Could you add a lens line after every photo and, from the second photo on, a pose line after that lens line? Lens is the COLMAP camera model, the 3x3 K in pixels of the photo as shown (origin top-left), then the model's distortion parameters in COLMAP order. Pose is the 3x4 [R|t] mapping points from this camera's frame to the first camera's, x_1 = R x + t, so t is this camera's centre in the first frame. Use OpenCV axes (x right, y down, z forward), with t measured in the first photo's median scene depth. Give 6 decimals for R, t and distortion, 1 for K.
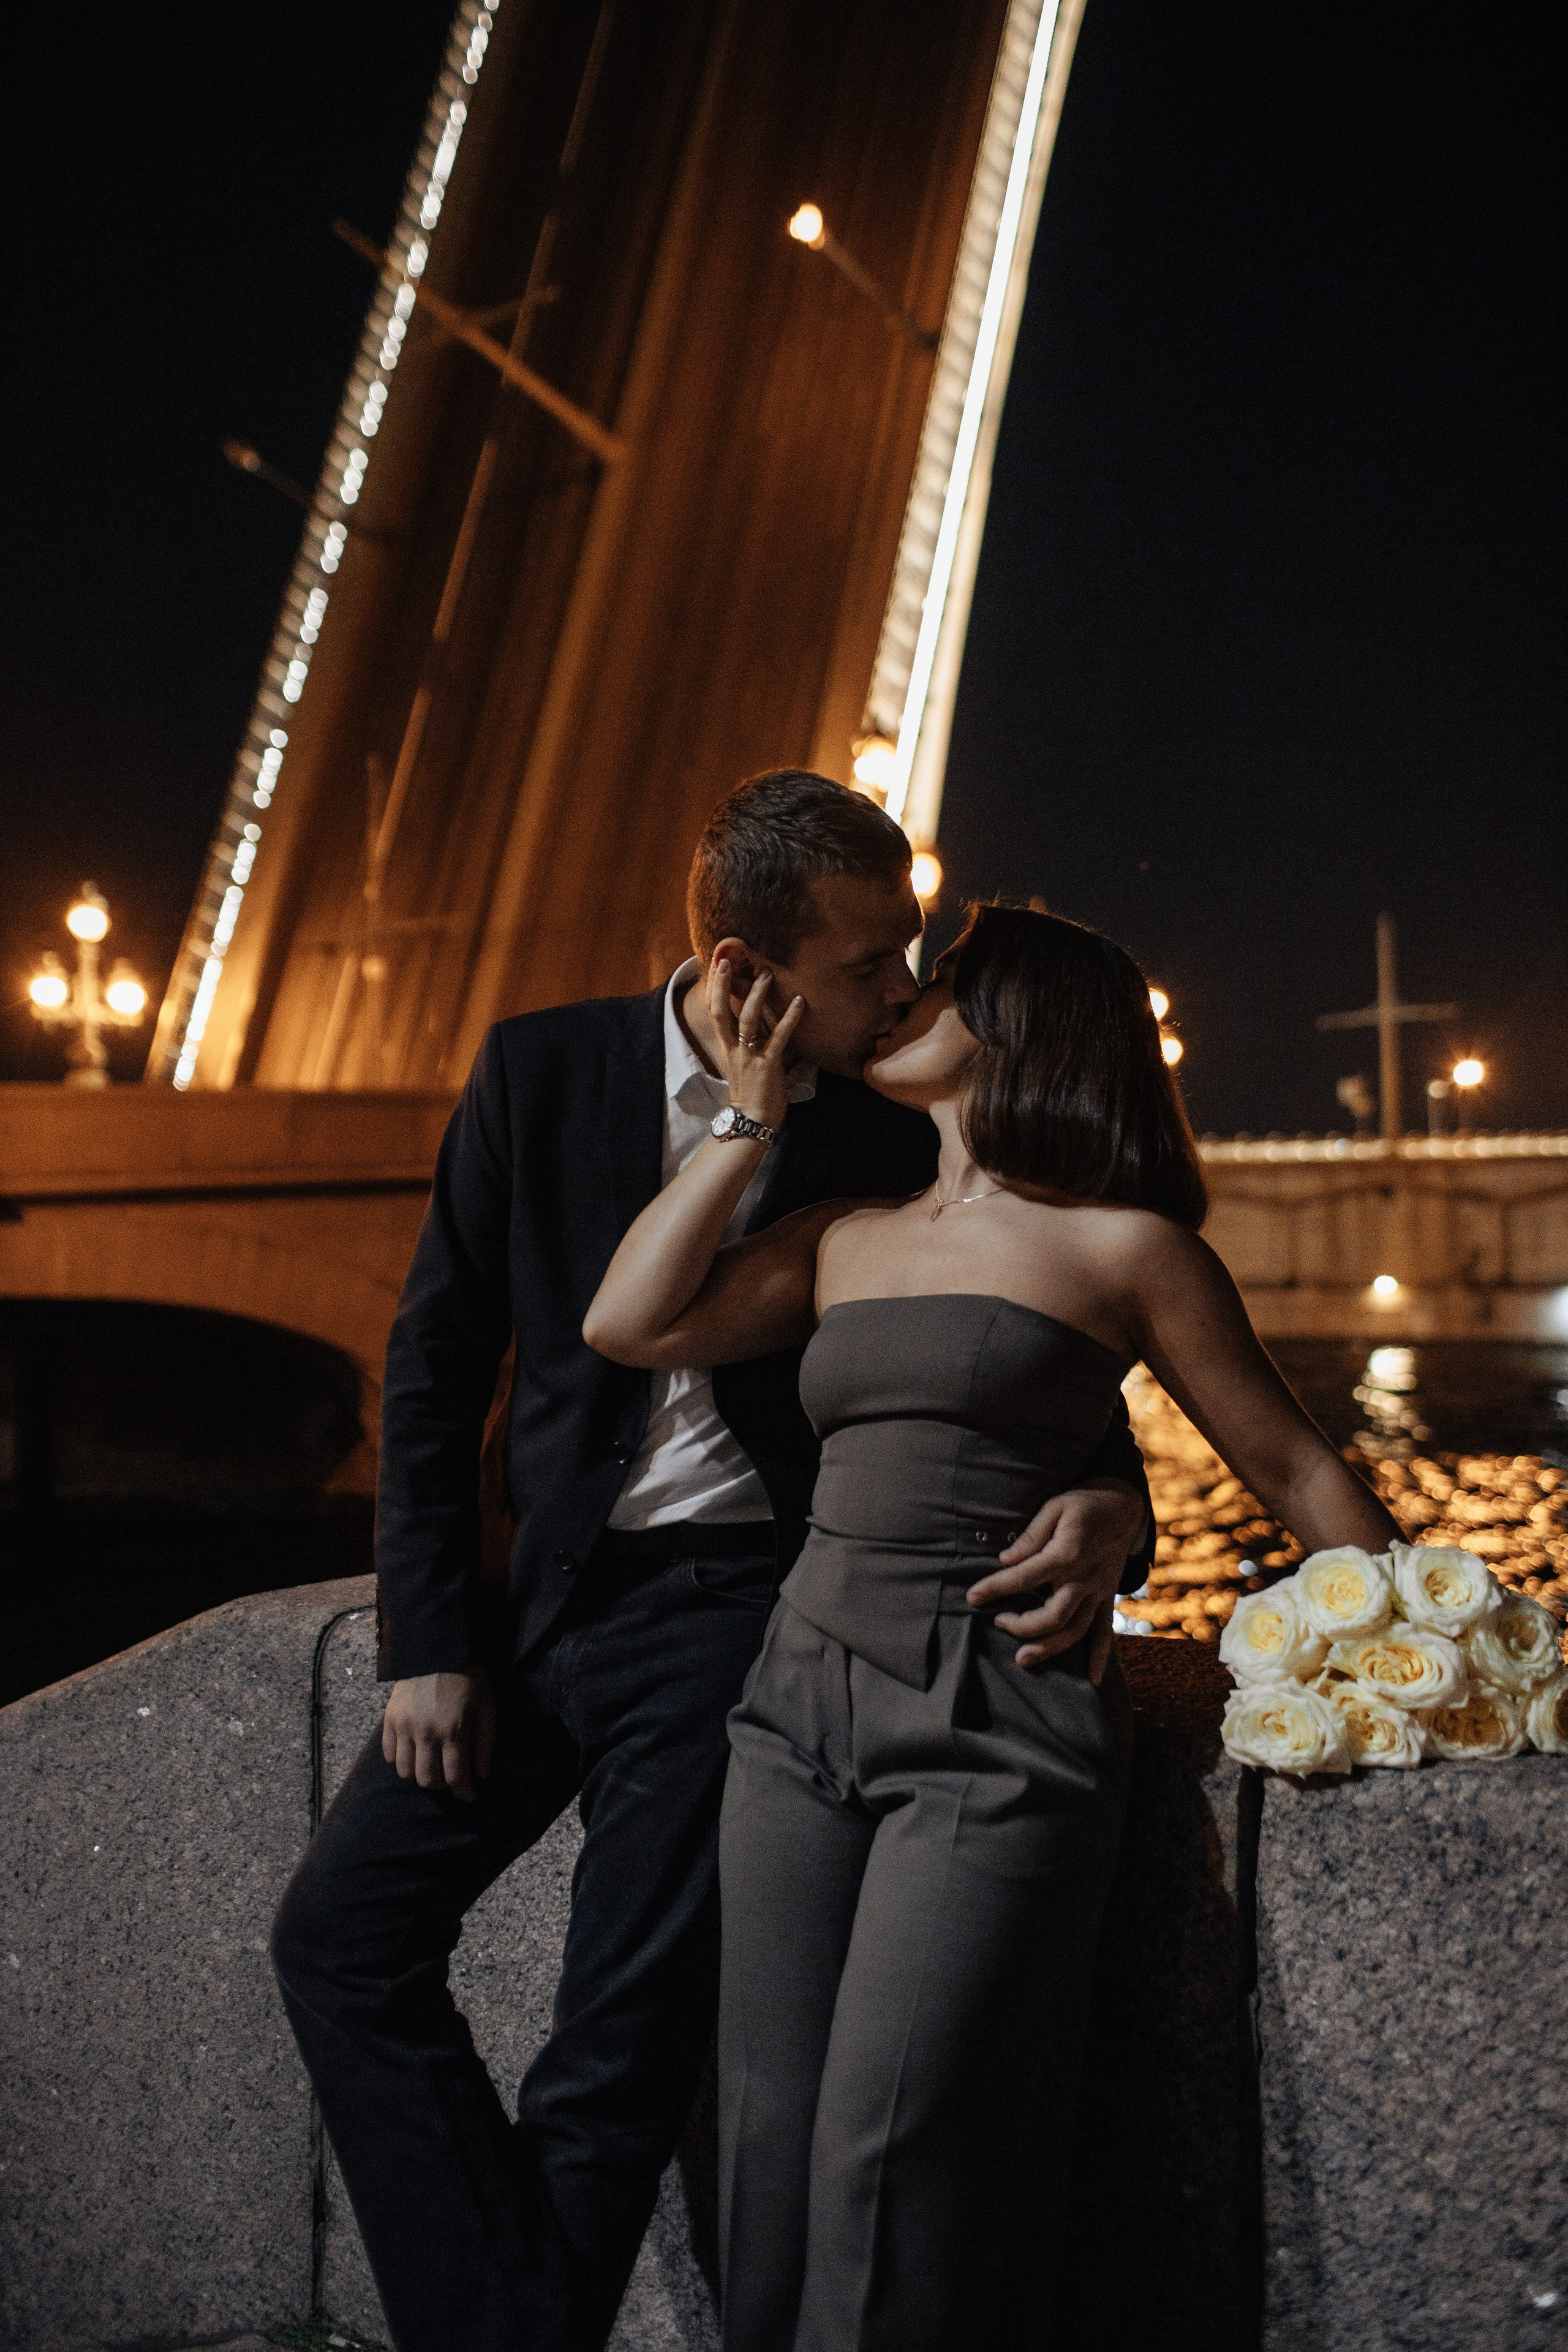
lens RADIAL K [[2236.8, 0, 784.0], [0, 2236.8, 1176.0], [0, 0, 1]] dist [-0.110982, 0.143723]
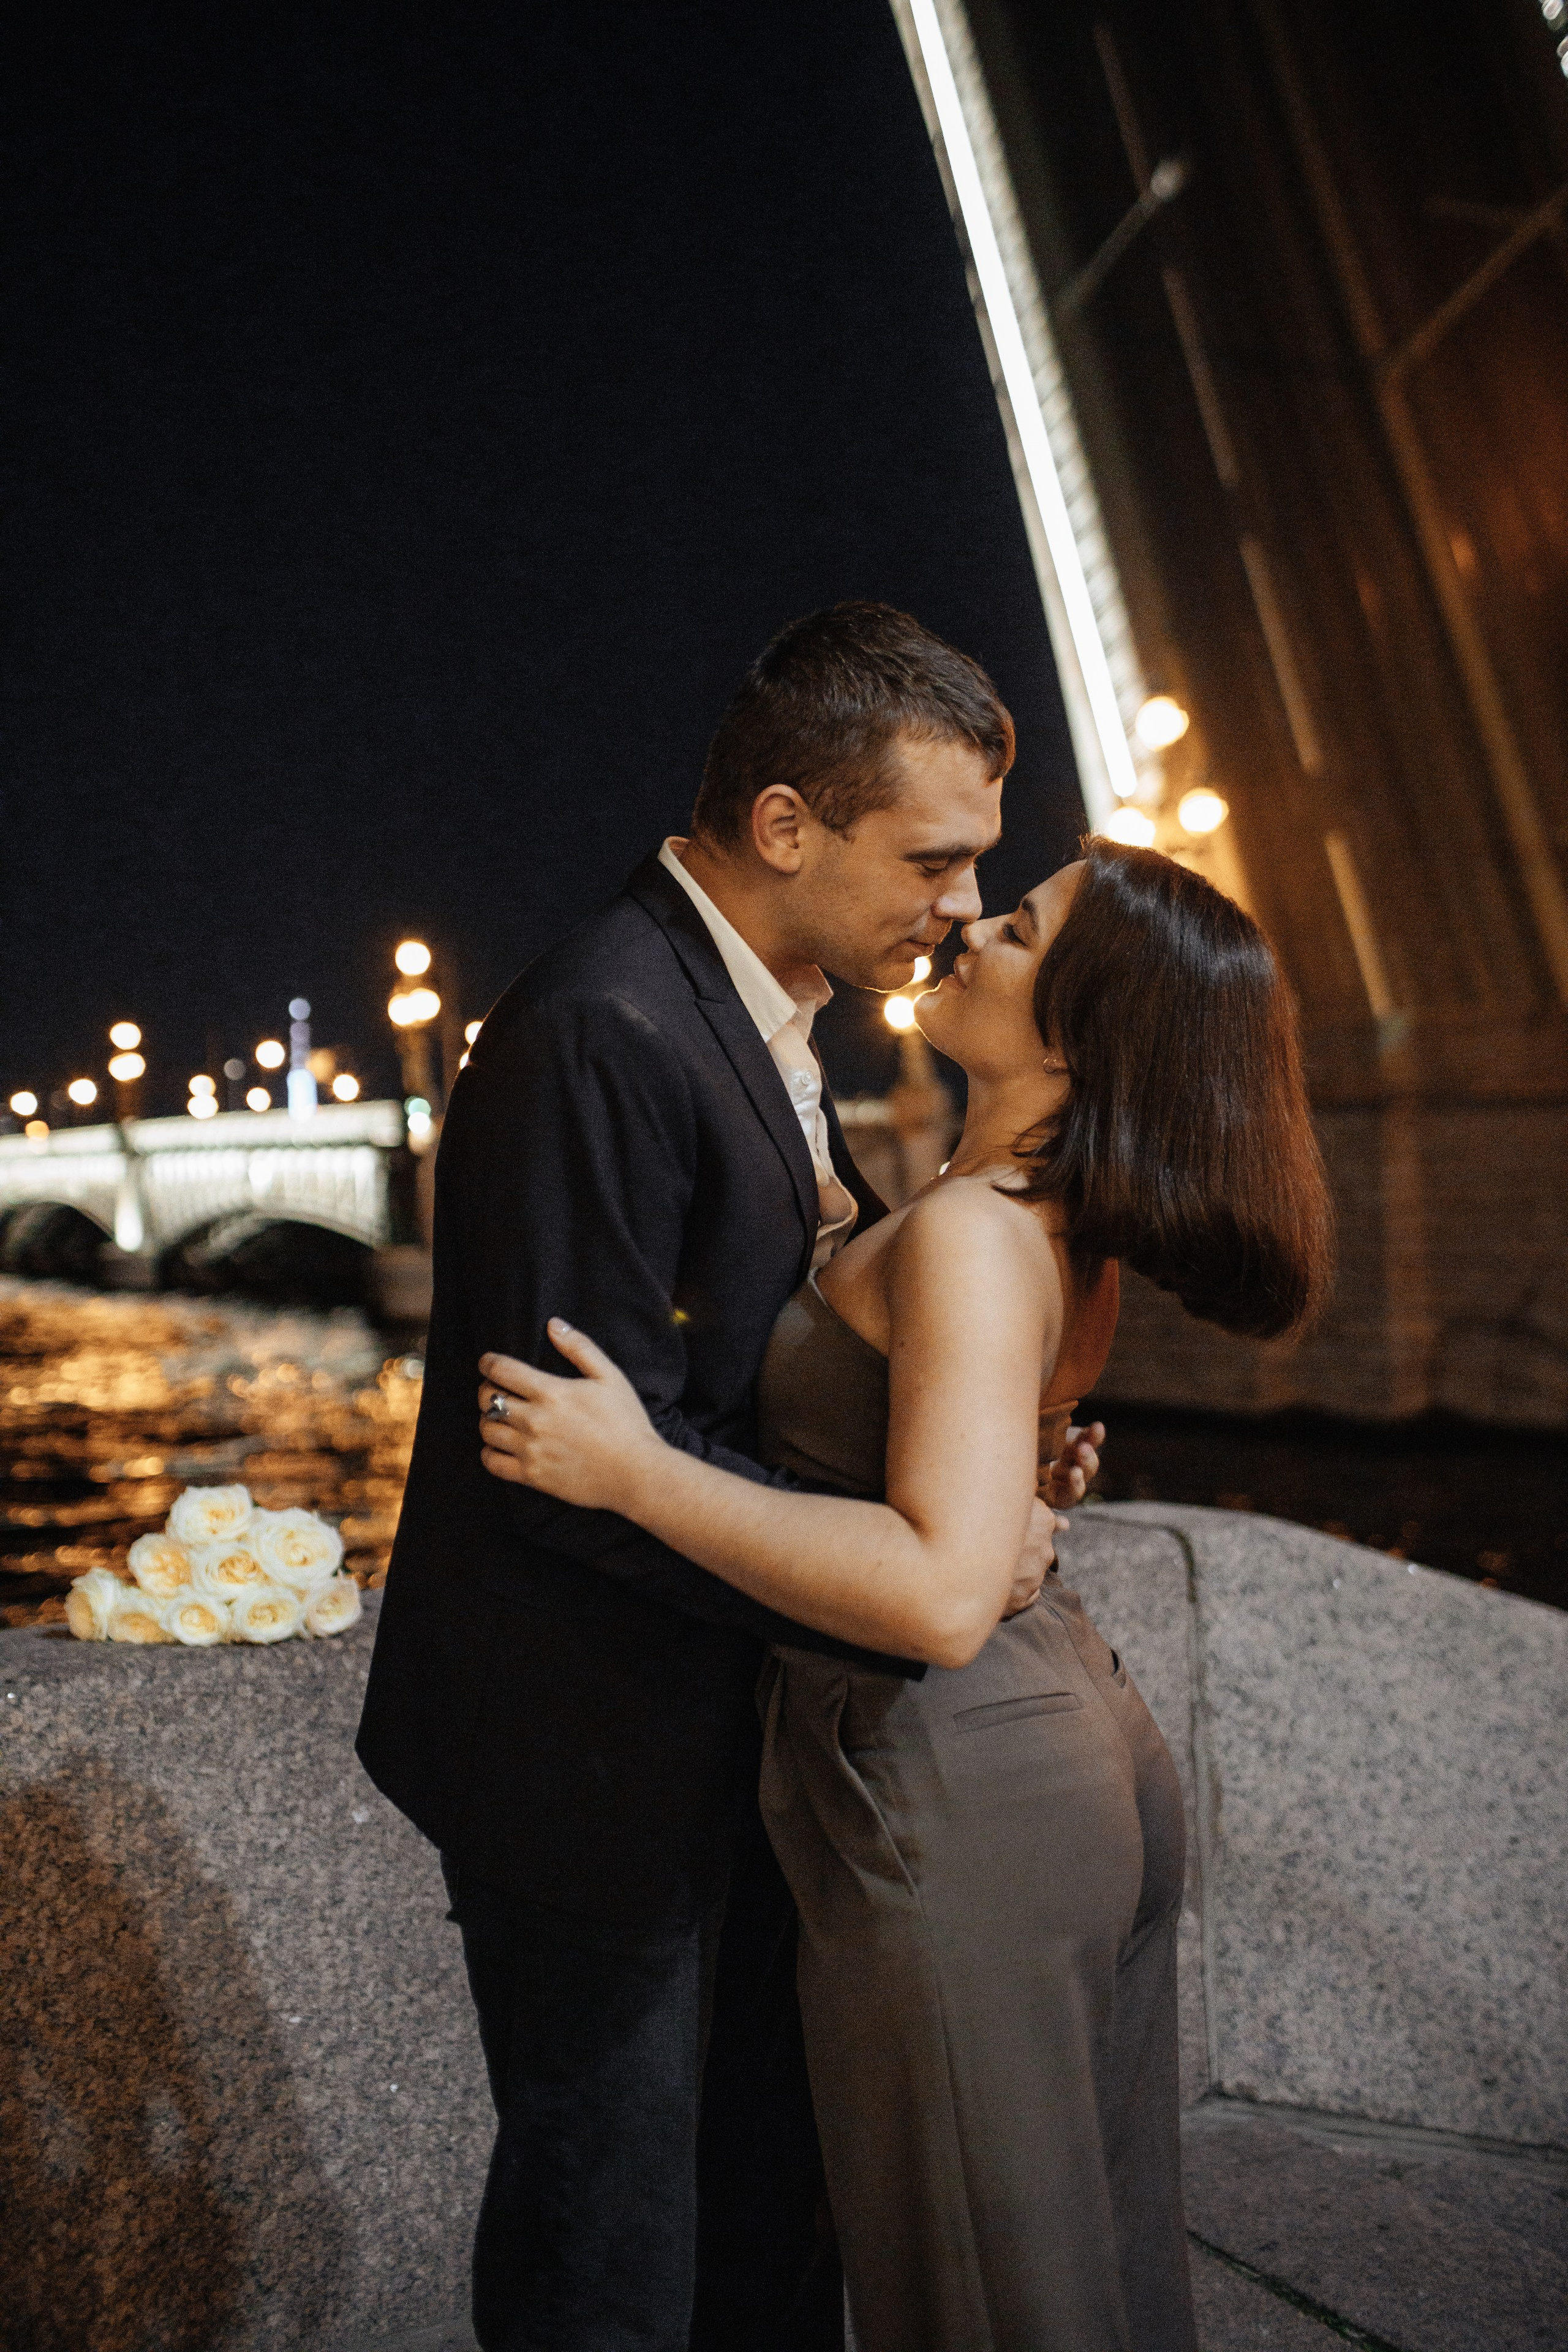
lens RADIAL K [[2248.2, 0, 786.3], [0, 2248.2, 1163.8], [0, 0, 1]] dist [-0.105221, 0.125985]
pose [[0.358510, 0.017405, 0.933363, -1.284227], [0.002572, 0.999804, -0.019632, 0.054092], [-0.933522, 0.009439, 0.358395, 1.053784]]
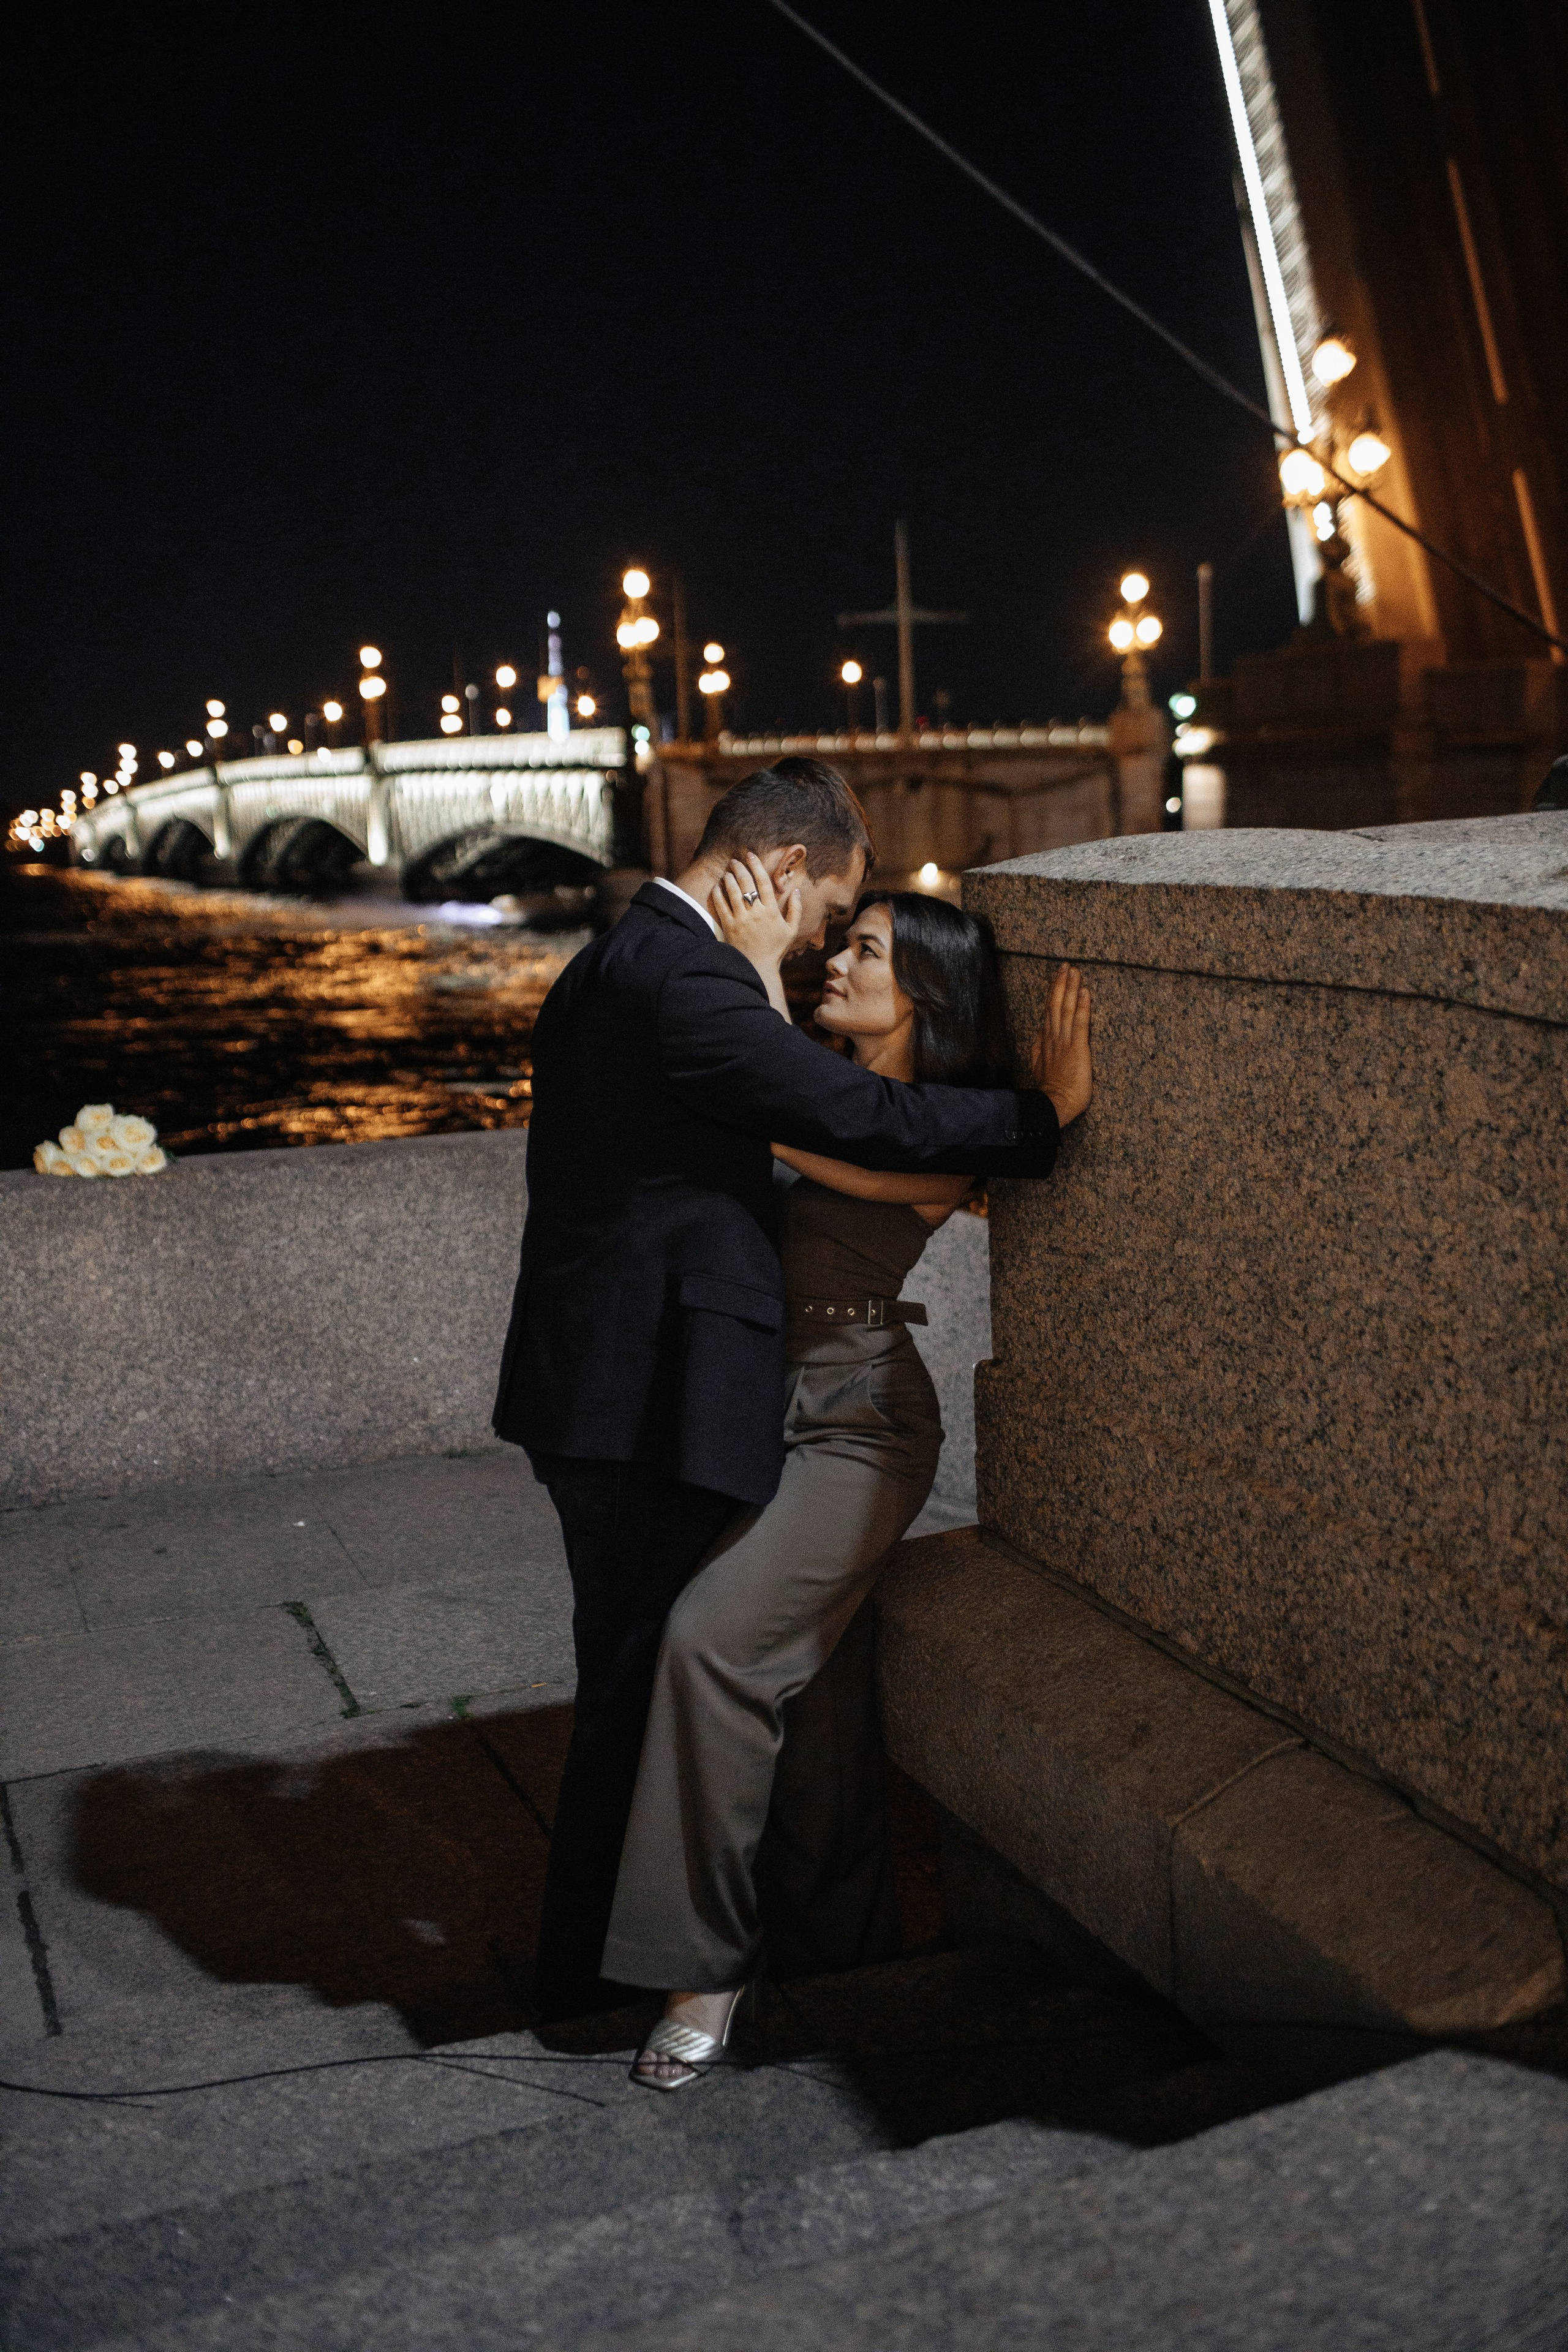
lens RADIAL K [[2248.2, 0, 786.3], [0, 2248.2, 1163.8], [0, 0, 1]] dist [-0.105221, 0.125985]
pose [[0.462349, -0.133147, 0.876644, -1.329290], [-0.002307, 0.988478, 0.151350, 0.045183], [-0.886695, -0.071999, 0.456715, 0.994691]]
